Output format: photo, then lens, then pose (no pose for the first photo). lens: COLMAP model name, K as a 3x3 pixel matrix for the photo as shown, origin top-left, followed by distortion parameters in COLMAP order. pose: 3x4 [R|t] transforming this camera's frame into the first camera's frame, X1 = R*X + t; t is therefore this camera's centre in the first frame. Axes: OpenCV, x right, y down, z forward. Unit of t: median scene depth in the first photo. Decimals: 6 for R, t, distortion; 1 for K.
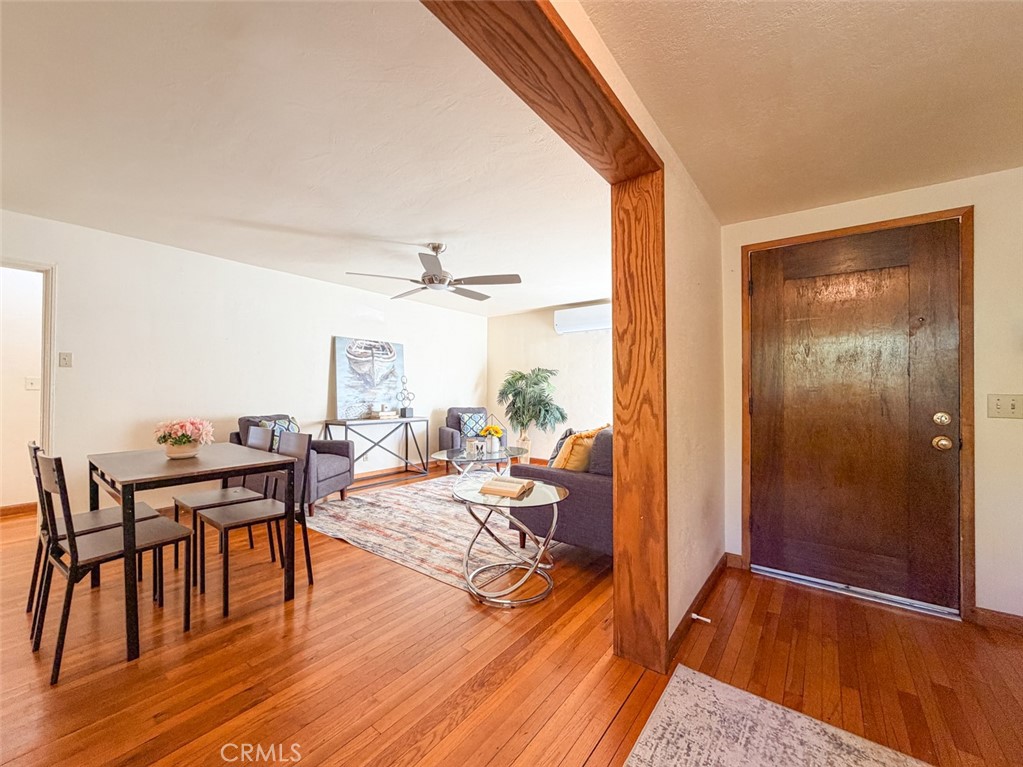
lens RADIAL K [[417.8, 0, 510.3], [0, 417.8, 385.9], [0, 0, 1]] dist [0.000802, -0.000041]
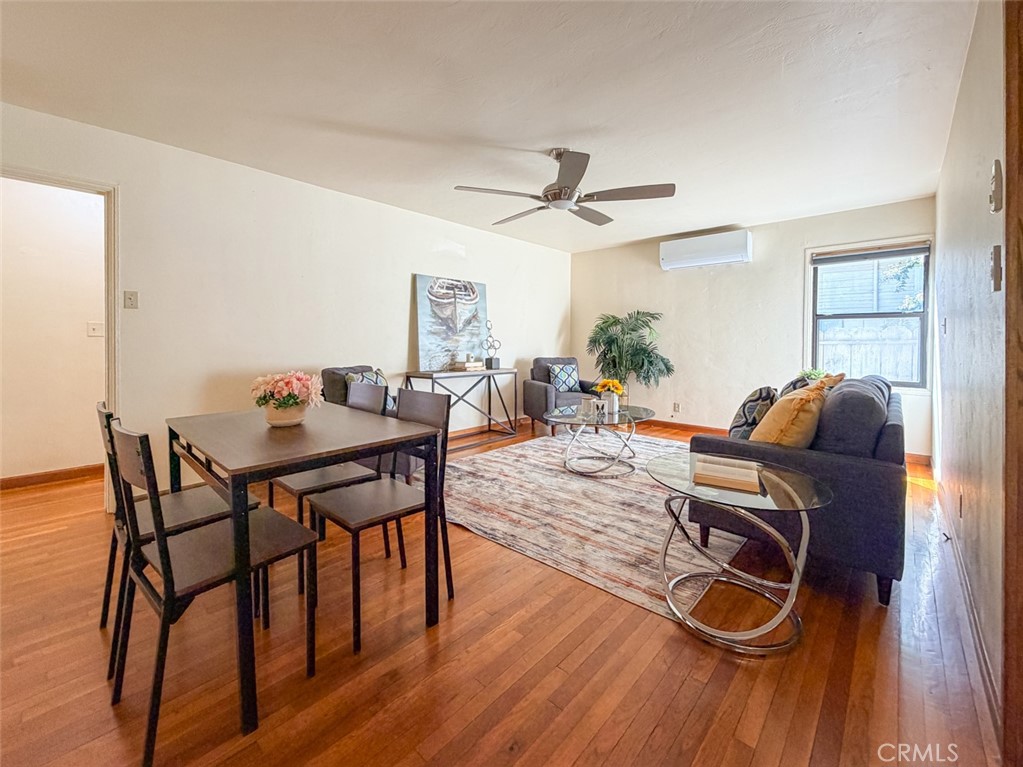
lens RADIAL K [[439.9, 0, 513.5], [0, 439.9, 345.0], [0, 0, 1]] dist [-0.001242, 0.000098]
pose [[0.996378, -0.000068, -0.085035, -0.185658], [0.002080, 0.999720, 0.023569, 0.007243], [0.085009, -0.023660, 0.996099, 0.153339]]
